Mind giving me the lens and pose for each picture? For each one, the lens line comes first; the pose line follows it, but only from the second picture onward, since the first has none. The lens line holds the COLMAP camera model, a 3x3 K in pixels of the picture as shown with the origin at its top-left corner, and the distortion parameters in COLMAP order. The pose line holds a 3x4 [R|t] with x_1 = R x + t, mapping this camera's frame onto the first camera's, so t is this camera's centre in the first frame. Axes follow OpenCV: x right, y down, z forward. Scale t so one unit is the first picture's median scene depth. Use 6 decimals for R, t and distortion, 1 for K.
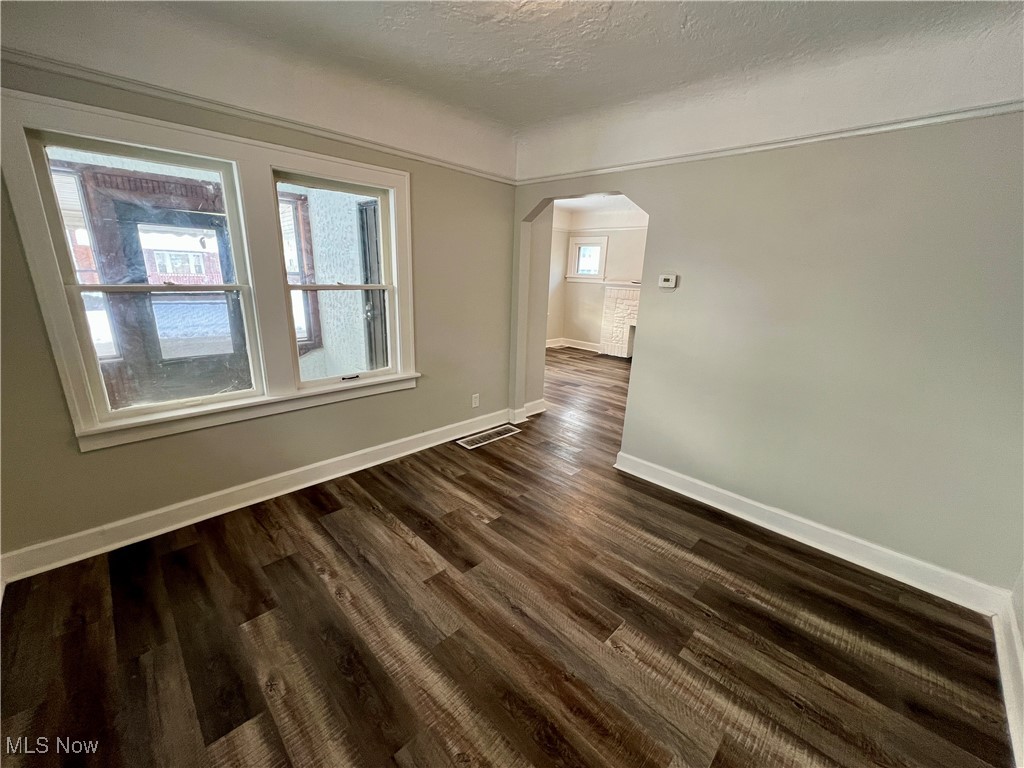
lens RADIAL K [[408.0, 0, 511.9], [0, 408.0, 385.6], [0, 0, 1]] dist [-0.003447, -0.000043]
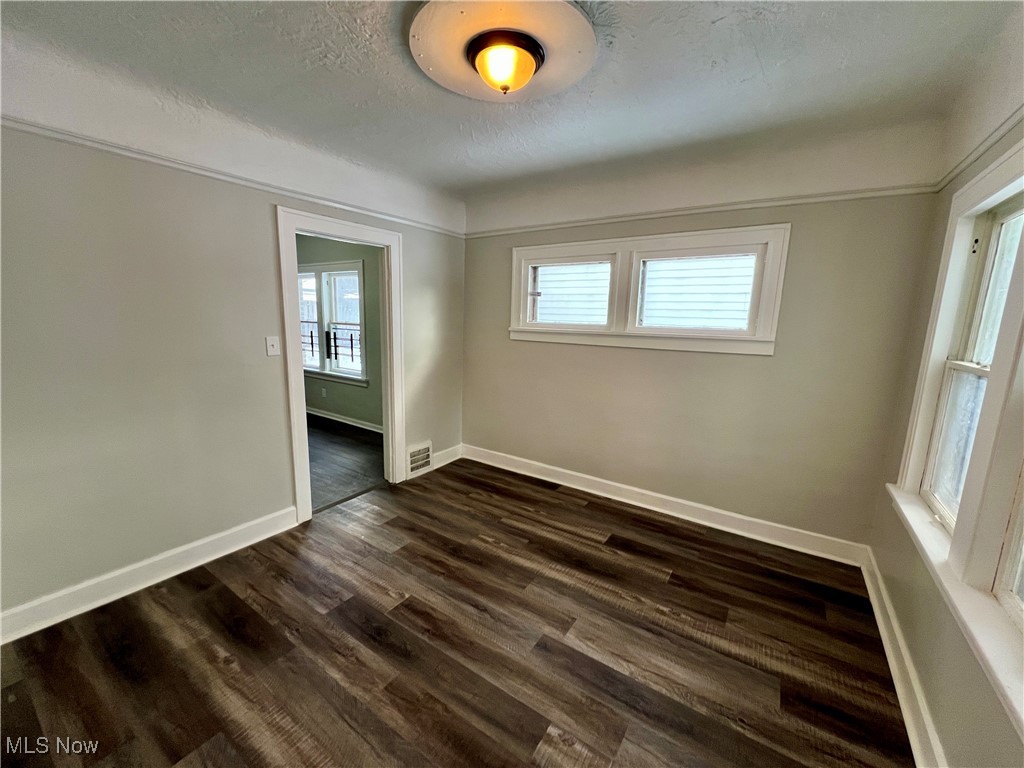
lens RADIAL K [[408.0, 0, 511.9], [0, 408.0, 385.6], [0, 0, 1]] dist [-0.003447, -0.000043]
pose [[-0.979431, -0.030209, -0.199507, 0.169676], [-0.113808, 0.899160, 0.422563, -0.480452], [0.166624, 0.436576, -0.884103, 1.696527]]
